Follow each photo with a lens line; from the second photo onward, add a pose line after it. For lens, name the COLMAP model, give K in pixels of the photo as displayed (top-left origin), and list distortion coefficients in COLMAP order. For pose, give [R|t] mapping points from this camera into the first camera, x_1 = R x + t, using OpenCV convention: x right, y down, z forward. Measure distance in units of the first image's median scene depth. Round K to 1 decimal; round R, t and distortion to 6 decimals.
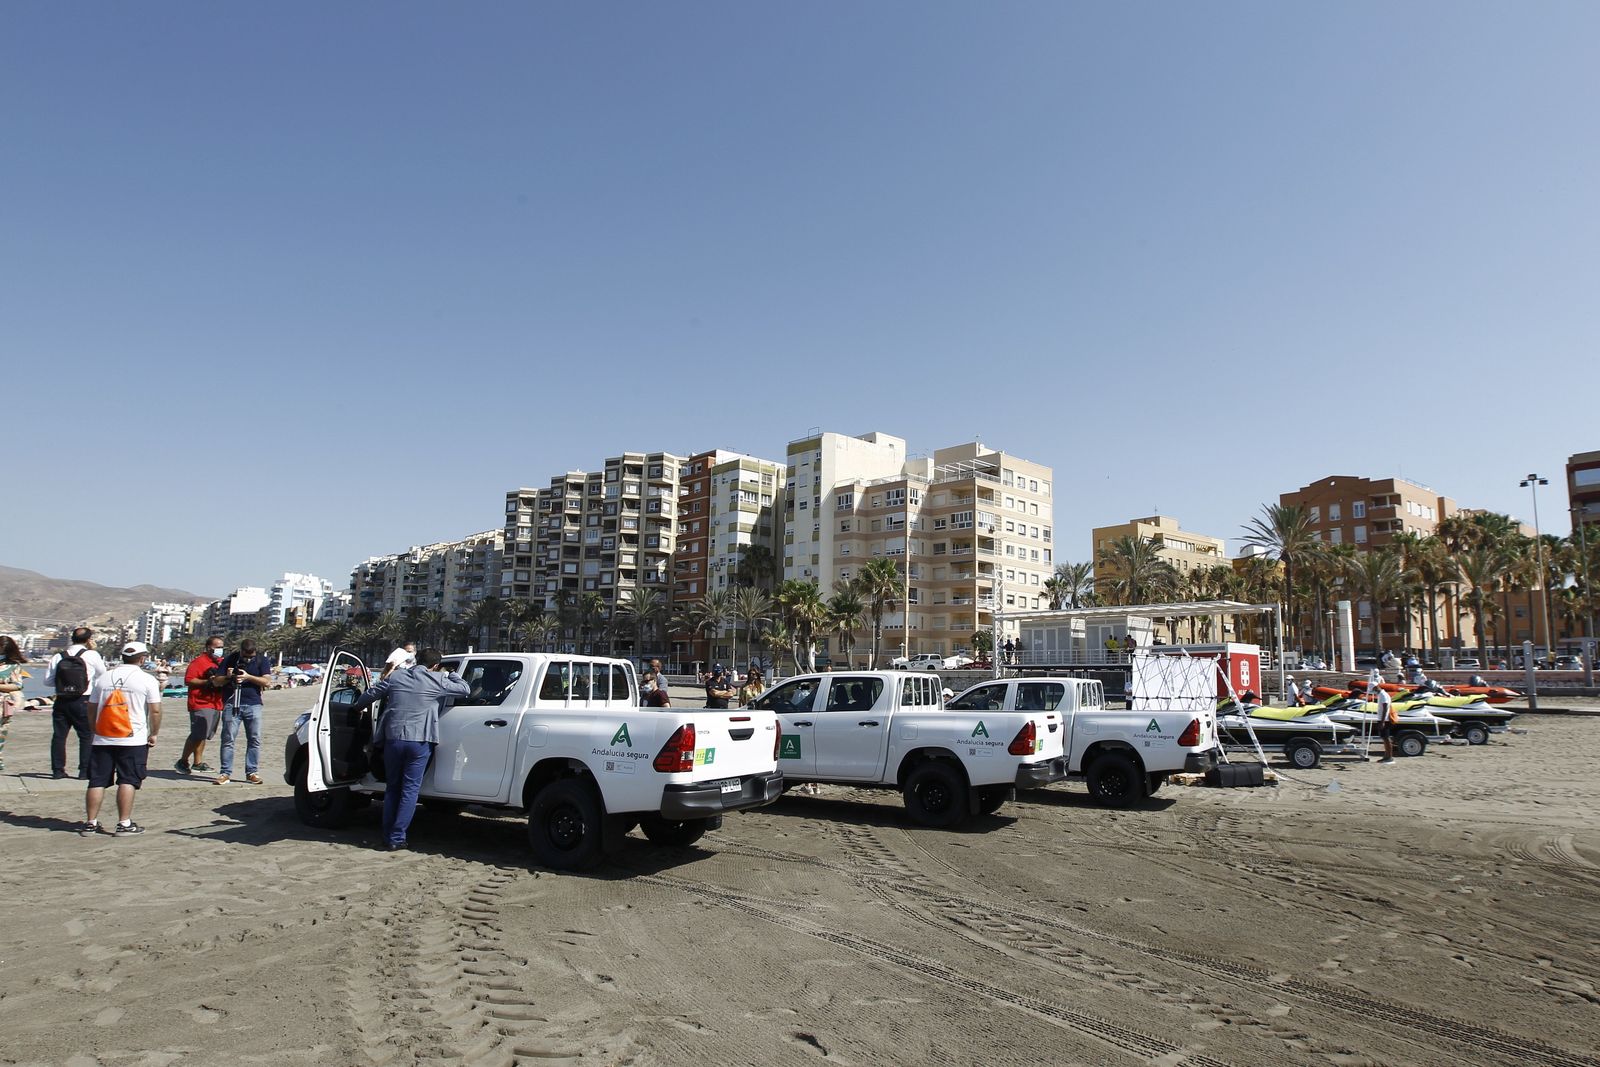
lens RADIAL K [[938.3, 0, 812.2], [0, 938.3, 529.4], [0, 0, 1]] dist [-0.053037, 0.018786]
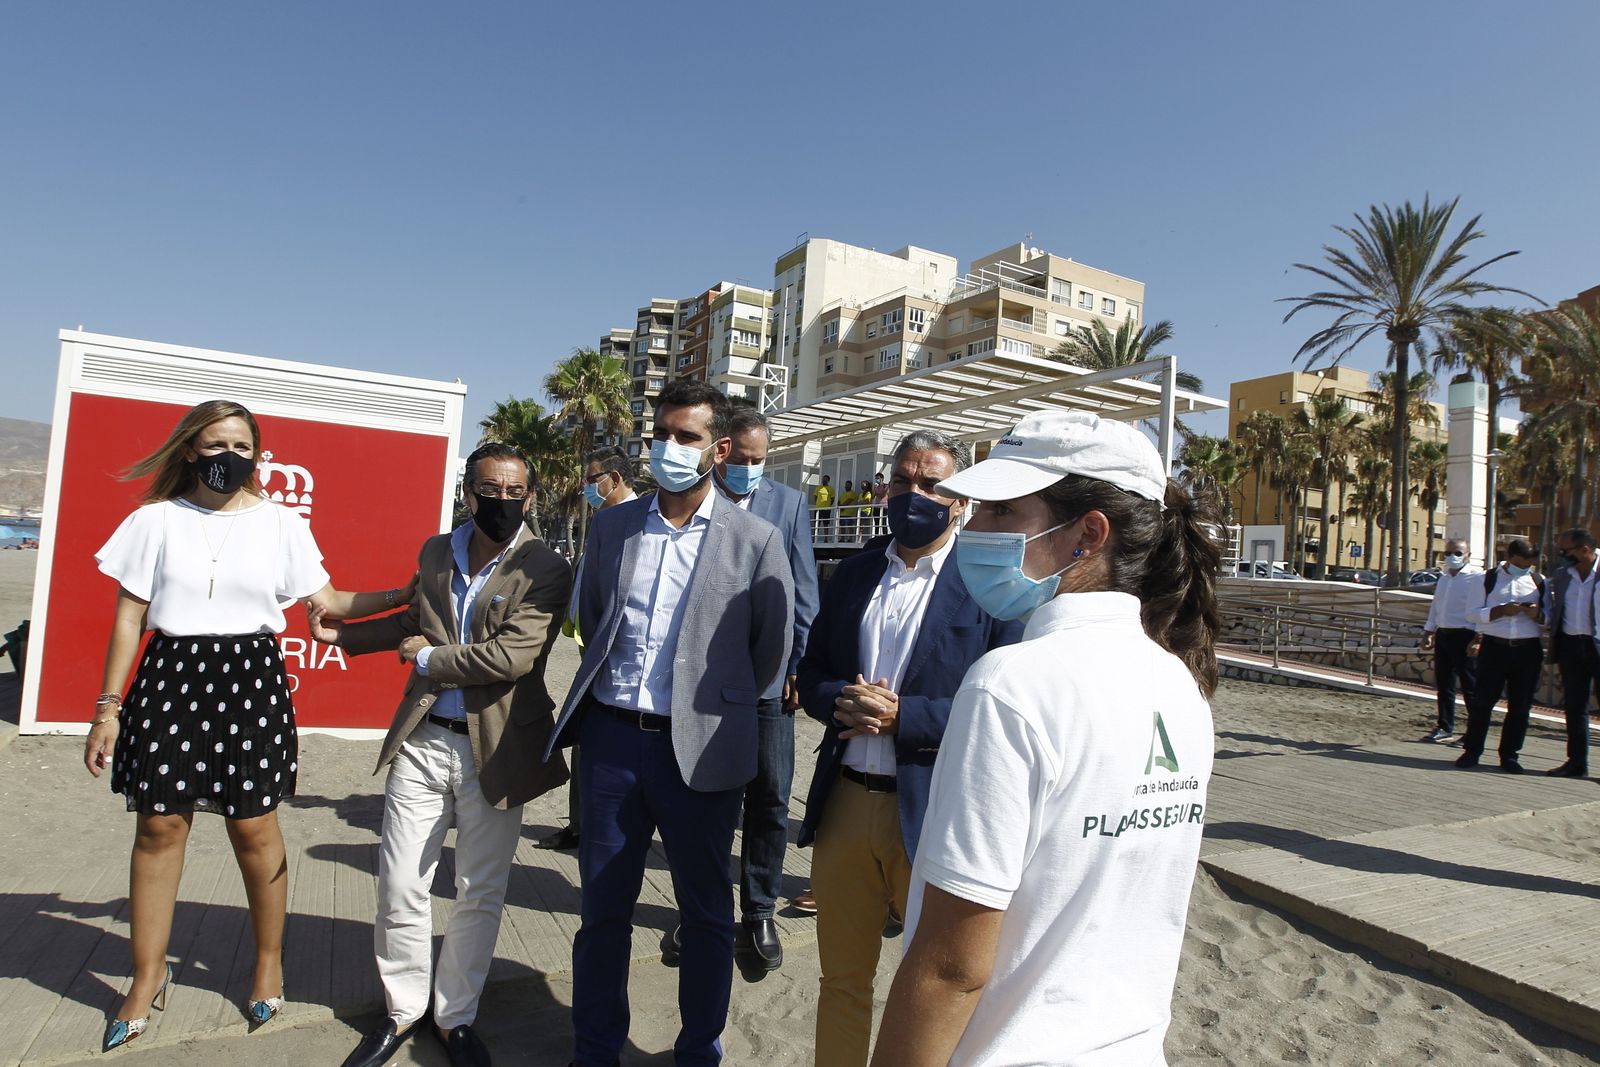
lens RADIAL K [[937.3, 0, 816.5], [0, 937.3, 540.2], [0, 0, 1]] dist [-0.030852, 0.000300]
pose [[0.974238, 0.032190, -0.223212, 0.181322], [-0.005184, 0.992695, 0.120535, 0.040742], [0.225462, -0.116273, 0.967289, 0.264847]]
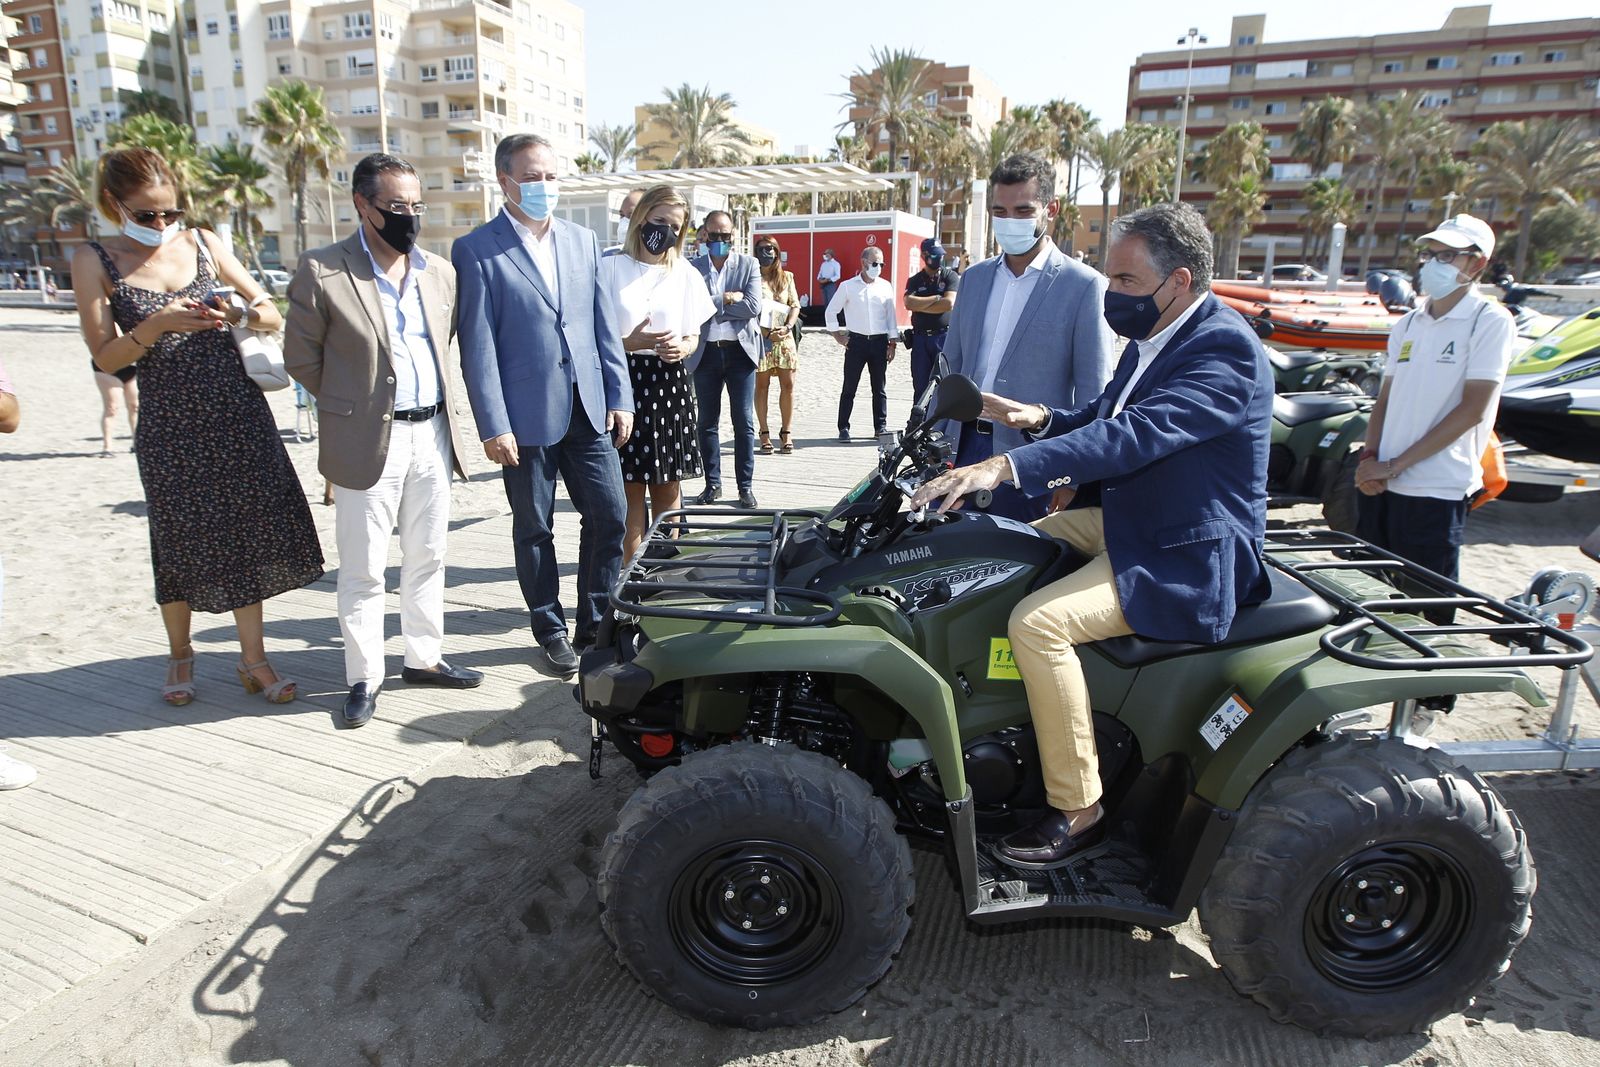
lens RADIAL K [[938.3, 0, 804.4], [0, 938.3, 546.9], [0, 0, 1]] dist [-0.053037, 0.018786]
pose [[0.893687, -0.117110, 0.433139, 0.041925], [-0.070818, 0.916423, 0.393895, 0.026602], [-0.443067, -0.382693, 0.810702, 0.147835]]
